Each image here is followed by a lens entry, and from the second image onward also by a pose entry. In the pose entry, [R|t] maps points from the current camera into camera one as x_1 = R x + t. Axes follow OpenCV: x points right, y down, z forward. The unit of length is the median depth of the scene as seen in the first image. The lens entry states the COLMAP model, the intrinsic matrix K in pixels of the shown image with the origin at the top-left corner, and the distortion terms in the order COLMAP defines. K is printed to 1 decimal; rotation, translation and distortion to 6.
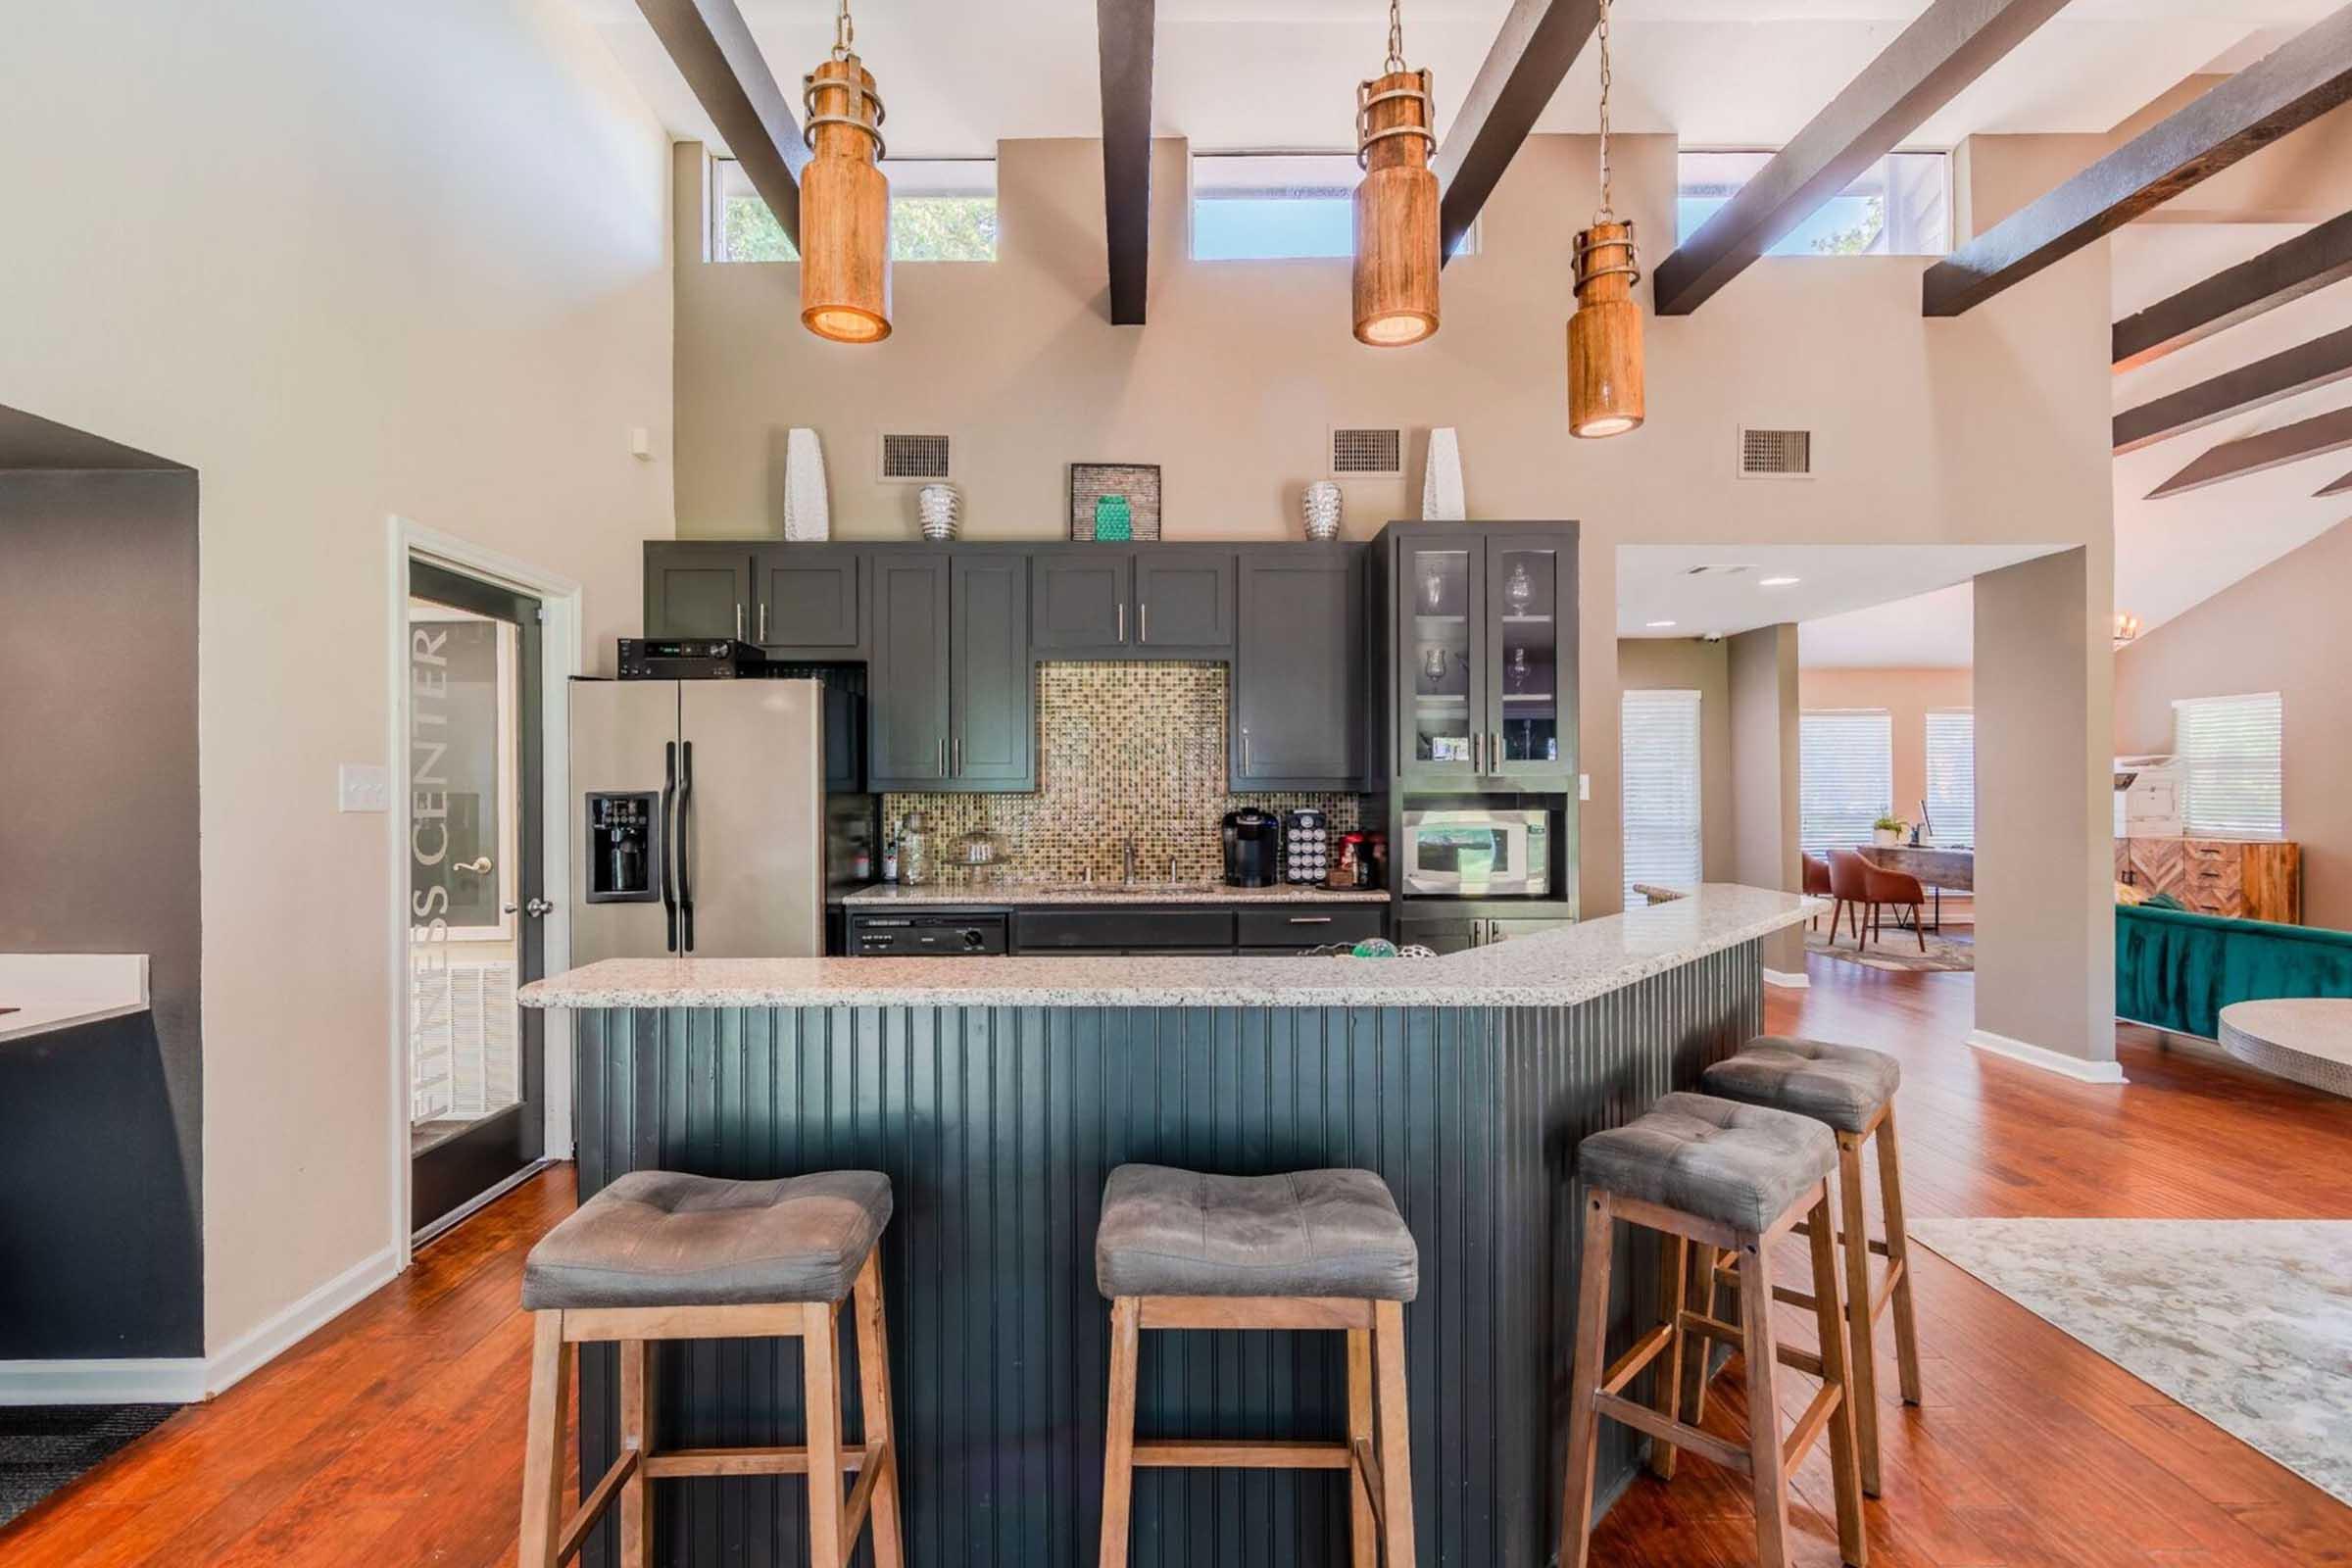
lens RADIAL K [[1036.7, 0, 1186.4], [0, 1036.7, 792.3], [0, 0, 1]] dist [-0.000272, -0.000262]
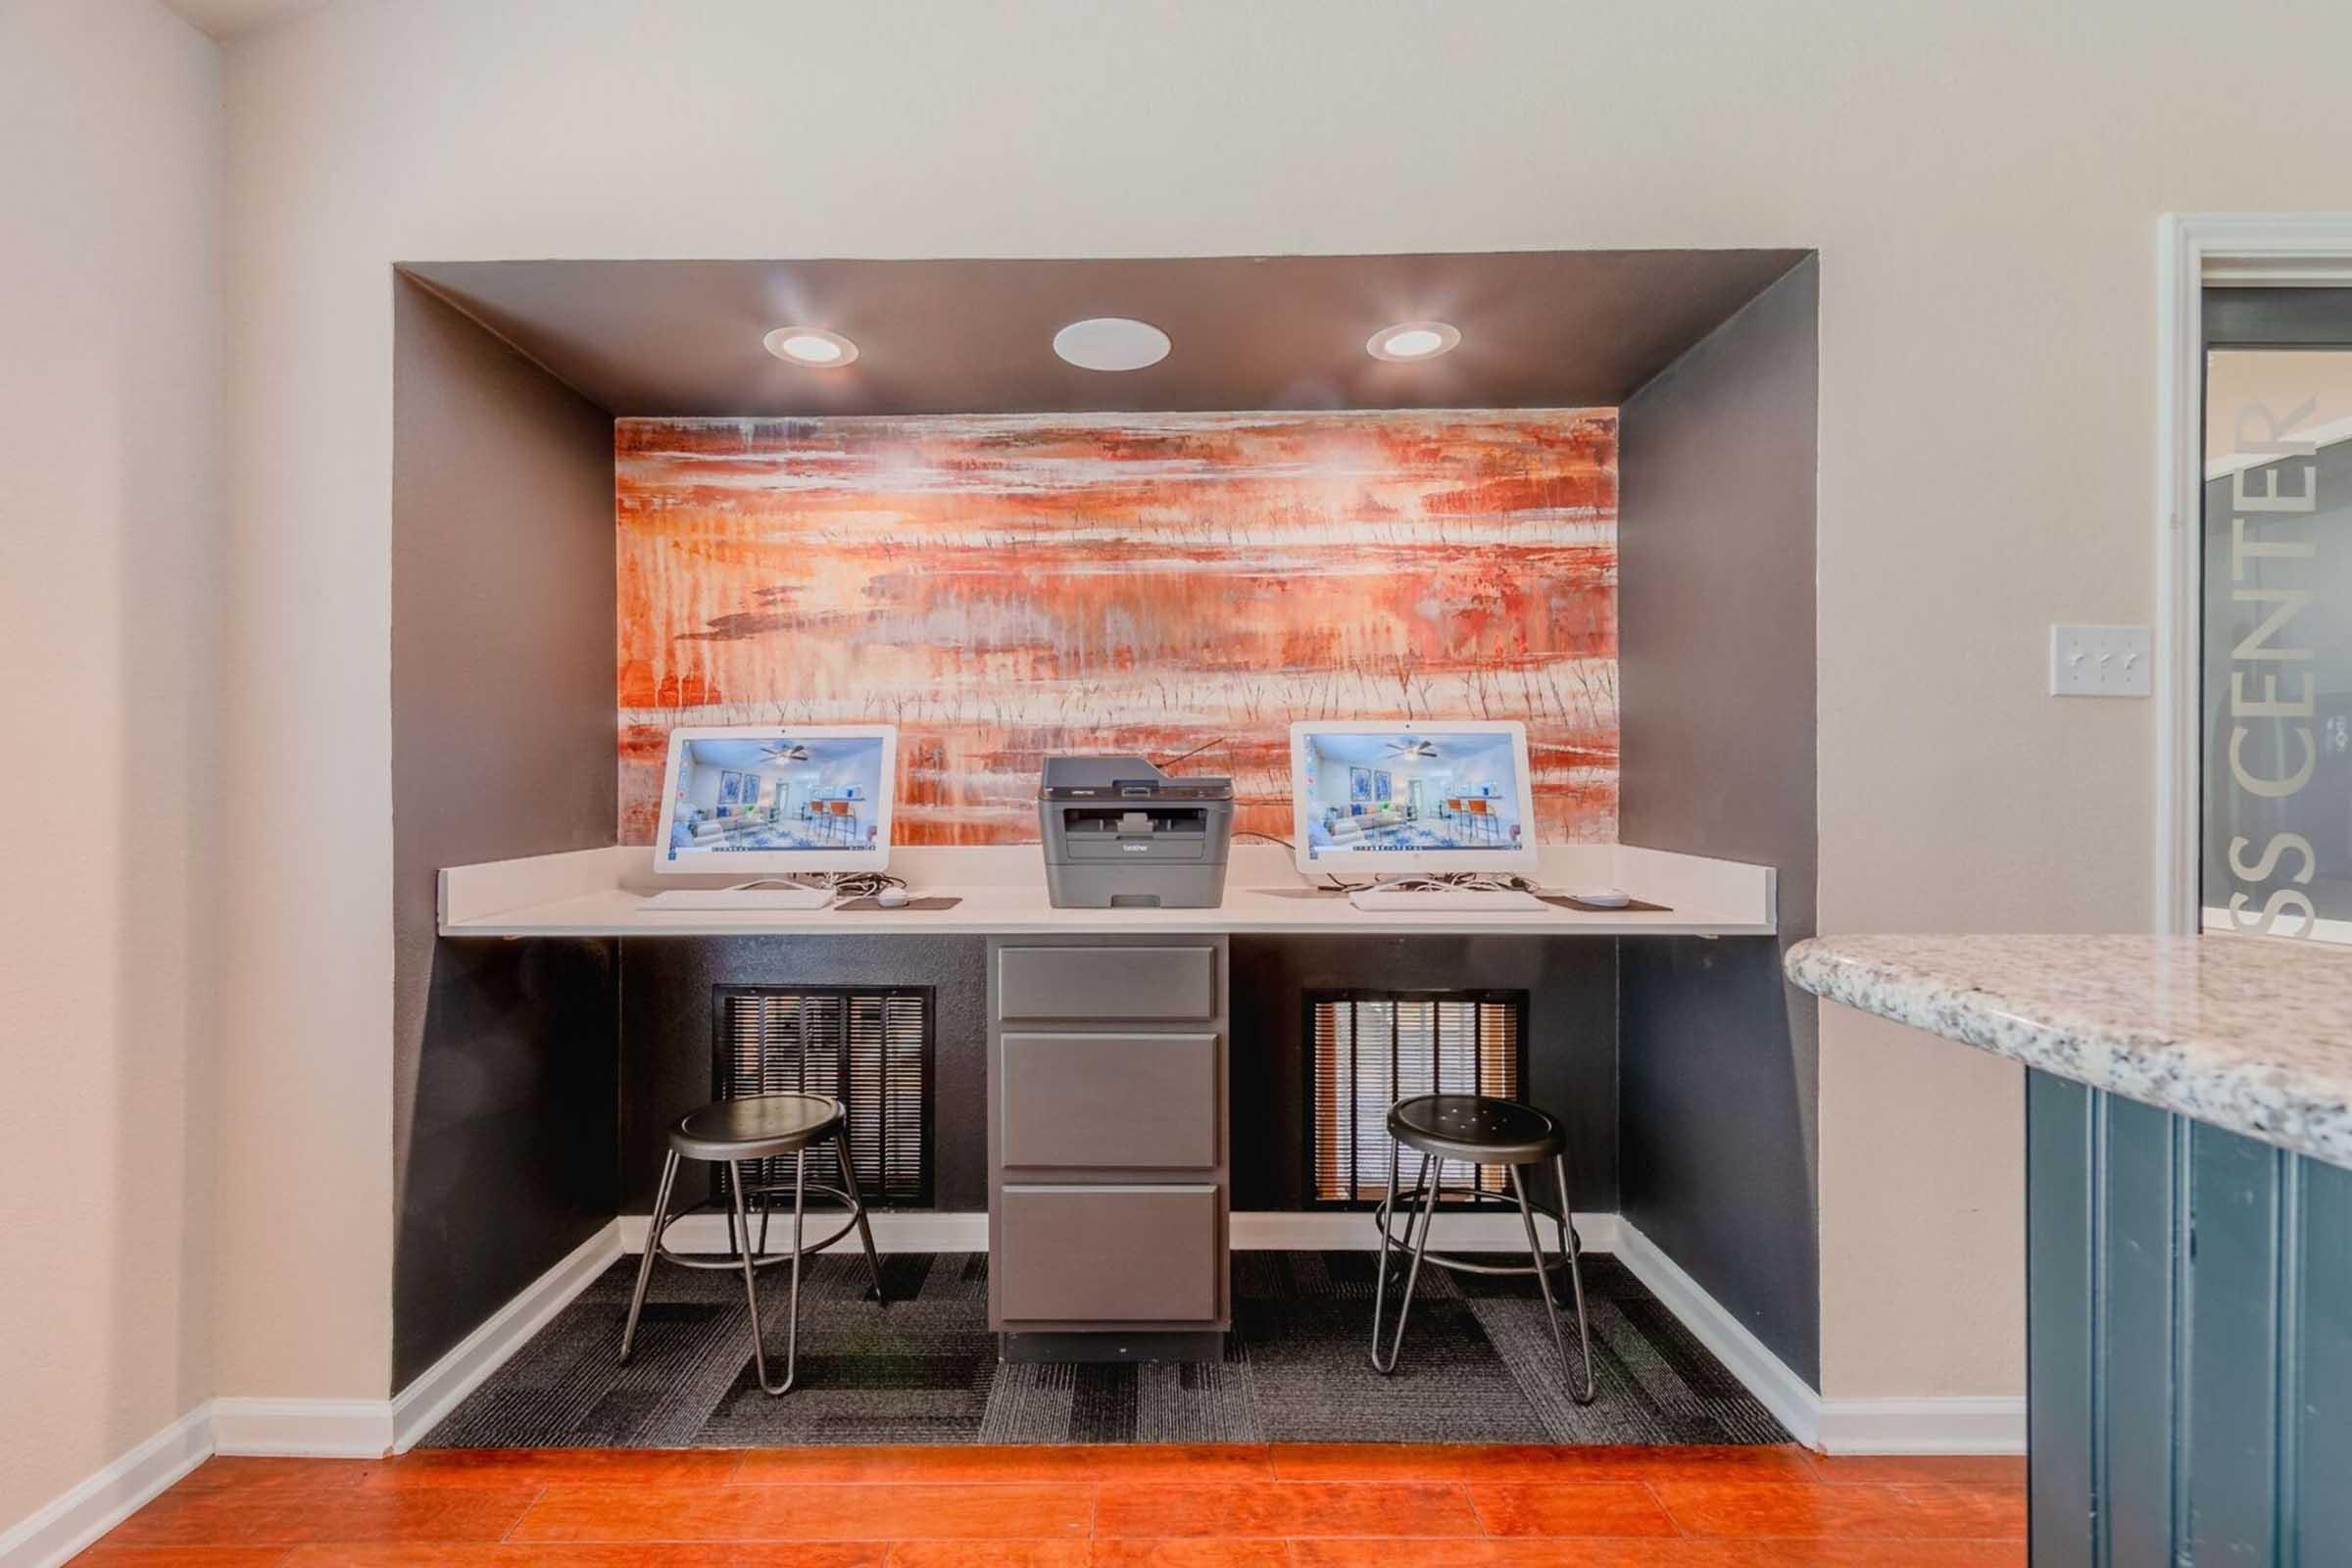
lens RADIAL K [[1020.8, 0, 1127.9], [0, 1020.8, 784.2], [0, 0, 1]] dist [0.000683, 0.000094]
pose [[-0.037720, 0.003778, -0.999281, -0.167637], [-0.005185, 0.999979, 0.003976, 0.088575], [0.999275, 0.005331, -0.037700, 0.511011]]
